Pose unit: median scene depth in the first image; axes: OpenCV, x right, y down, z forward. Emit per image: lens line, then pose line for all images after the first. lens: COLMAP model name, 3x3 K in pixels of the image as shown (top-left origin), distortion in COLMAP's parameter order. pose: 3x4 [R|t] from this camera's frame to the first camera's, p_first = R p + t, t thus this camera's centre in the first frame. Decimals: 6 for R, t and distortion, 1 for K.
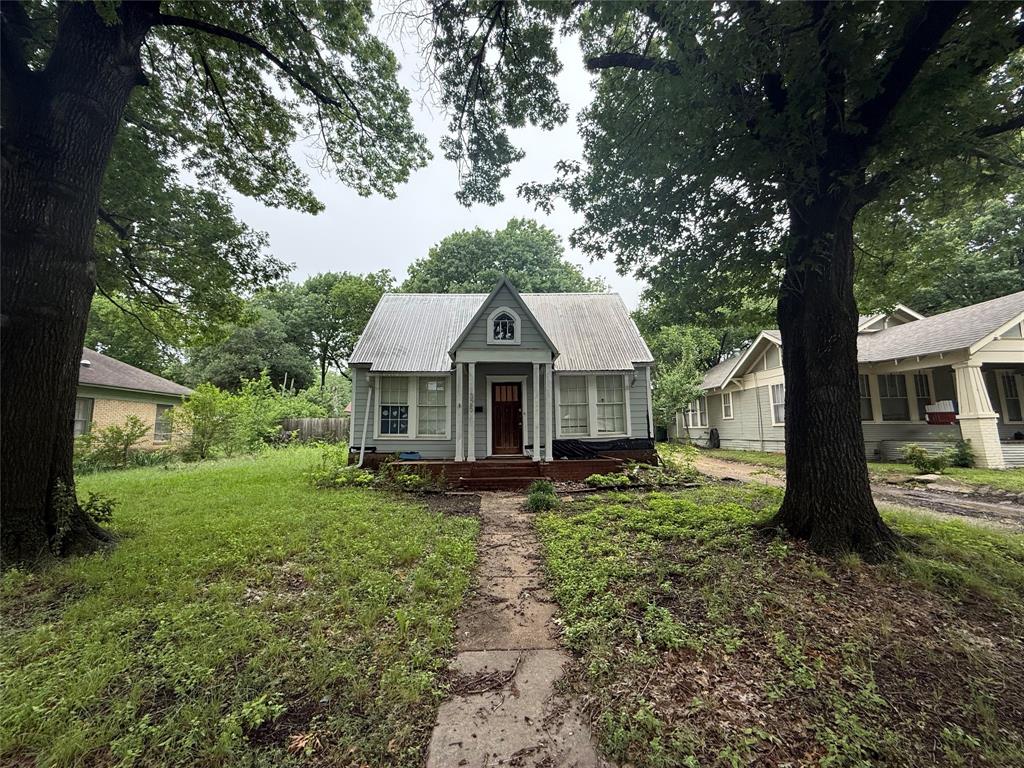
lens RADIAL K [[411.1, 0, 504.8], [0, 411.1, 381.7], [0, 0, 1]] dist [0.003779, 0.001566]
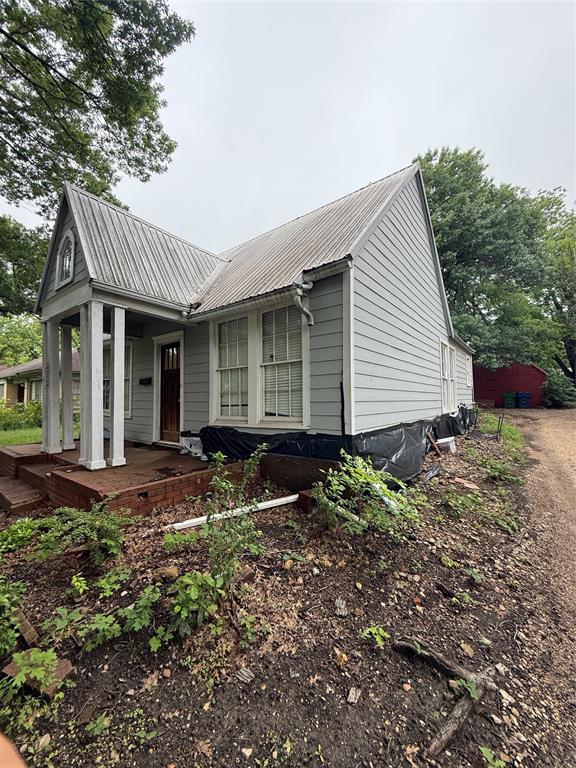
lens RADIAL K [[308.3, 0, 287.7], [0, 308.3, 385.5], [0, 0, 1]] dist [0.003779, 0.001566]
pose [[0.776627, -0.020254, -0.629635, 0.574510], [0.070206, 0.996040, 0.054555, 0.069078], [0.626036, -0.086573, 0.774973, 0.798078]]
